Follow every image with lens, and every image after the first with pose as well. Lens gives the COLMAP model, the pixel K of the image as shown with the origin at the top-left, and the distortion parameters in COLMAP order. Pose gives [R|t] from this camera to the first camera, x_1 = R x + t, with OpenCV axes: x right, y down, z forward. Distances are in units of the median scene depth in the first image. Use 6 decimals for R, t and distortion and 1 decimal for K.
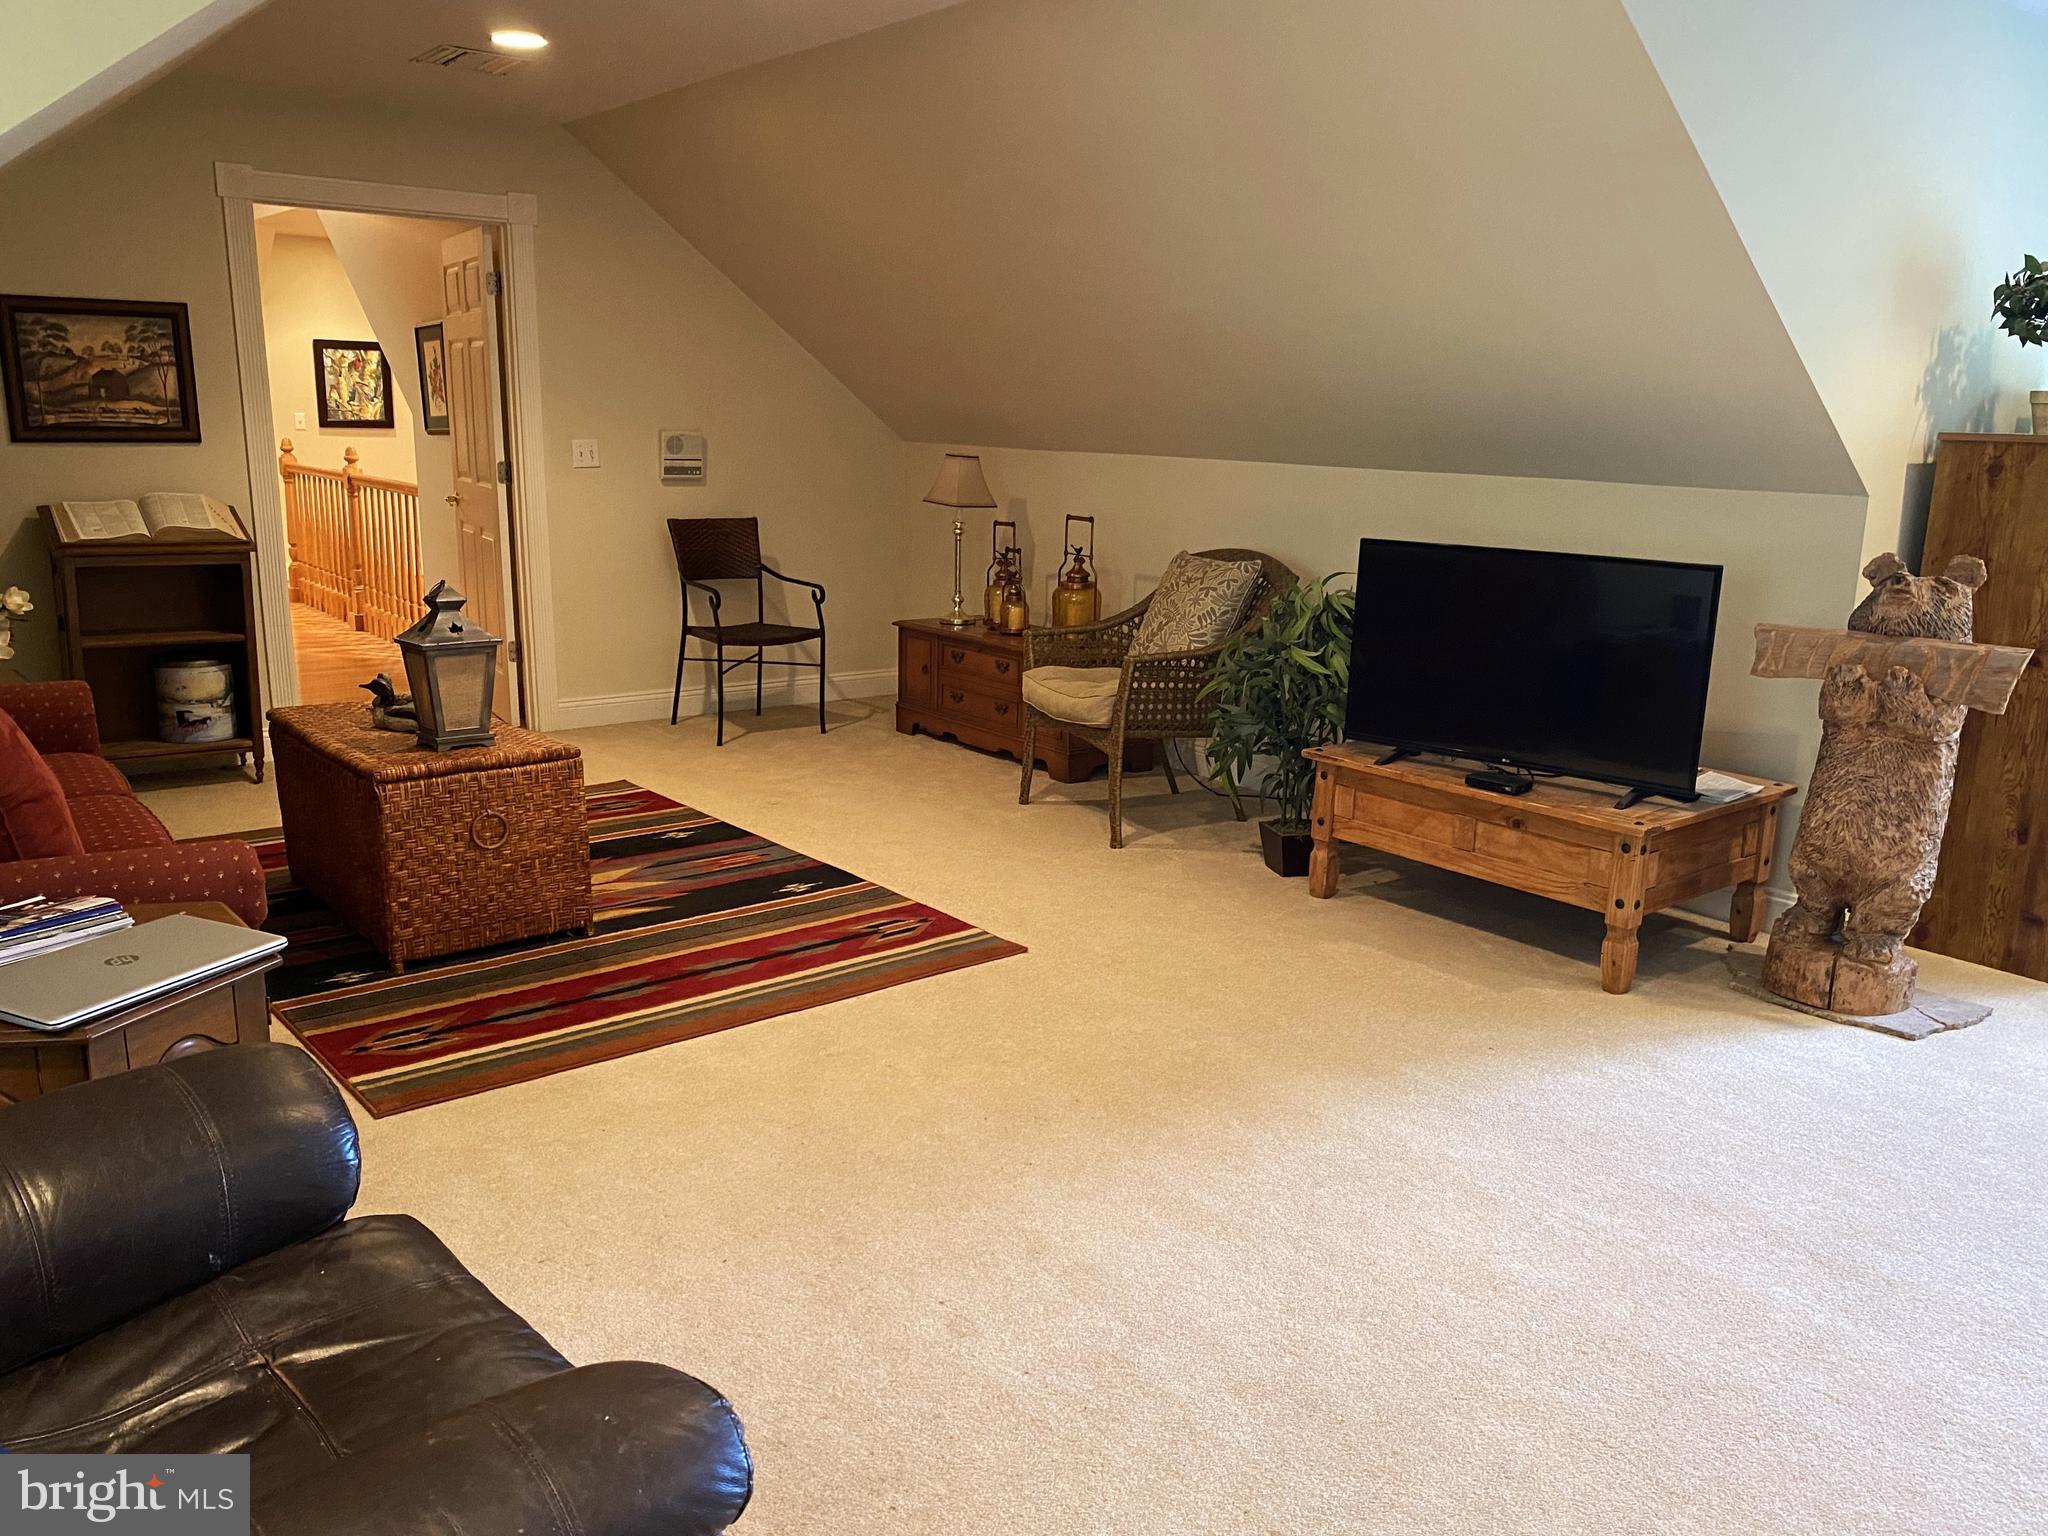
lens RADIAL K [[1542.0, 0, 1024.0], [0, 1542.0, 768.0], [0, 0, 1]] dist [0.001509, -0.011390]
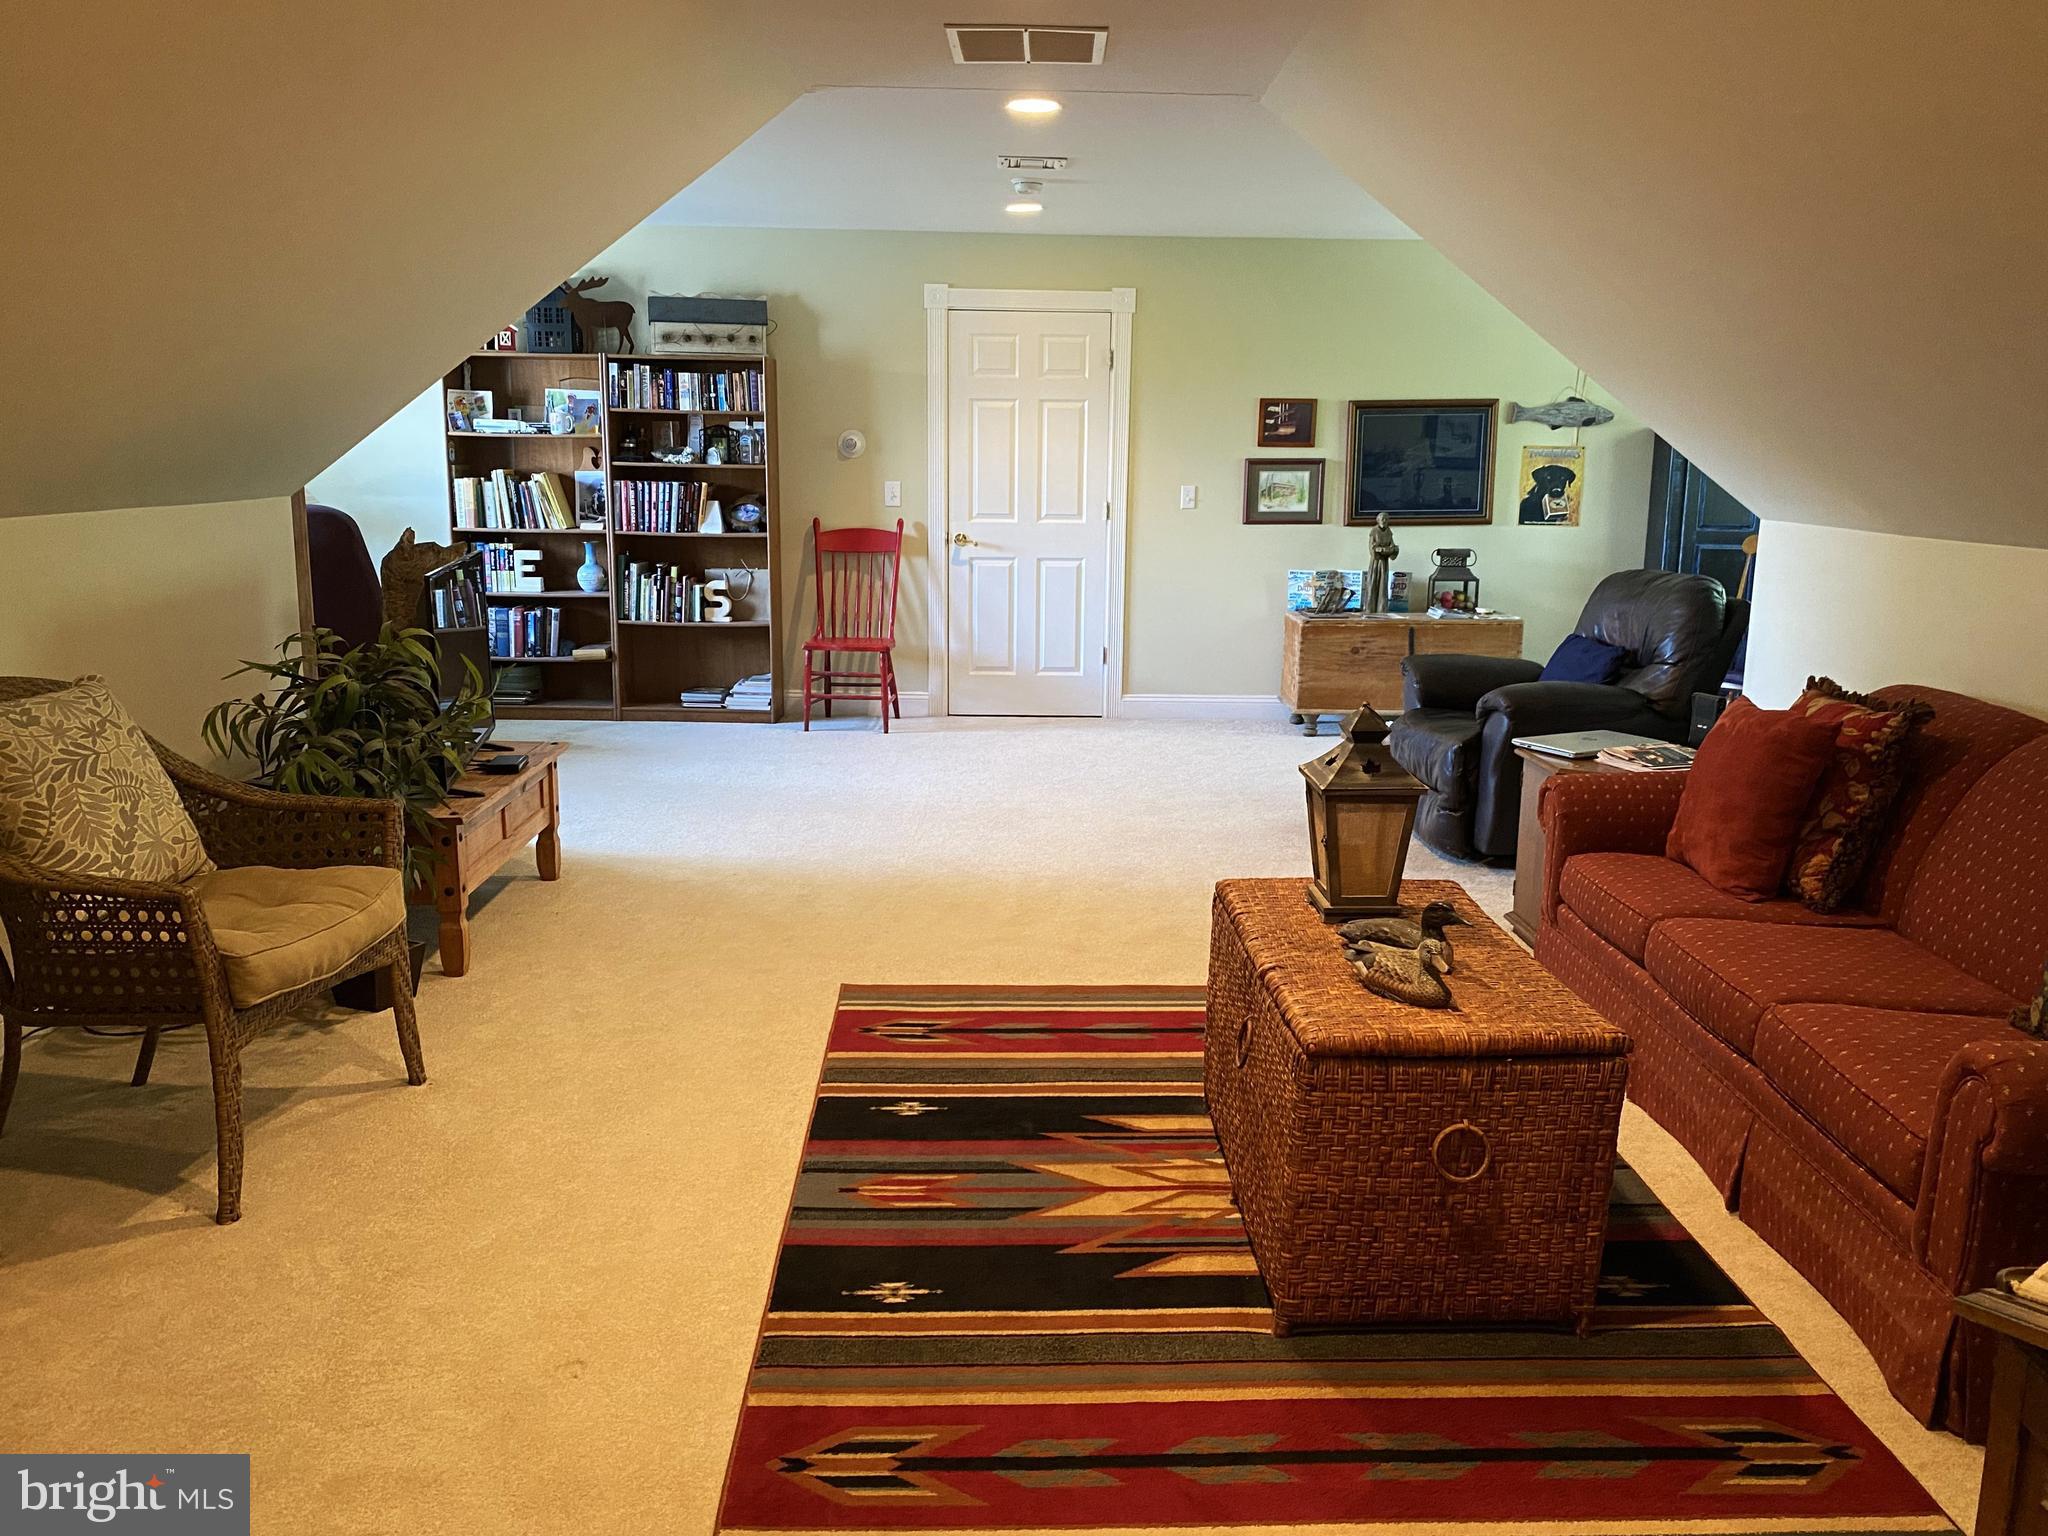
lens RADIAL K [[1542.0, 0, 1024.0], [0, 1542.0, 768.0], [0, 0, 1]] dist [0.001509, -0.011390]
pose [[-0.795559, -0.147505, 0.587646, -0.544096], [0.103336, 0.922666, 0.371496, -0.308042], [-0.596998, 0.356272, -0.718793, 1.305196]]
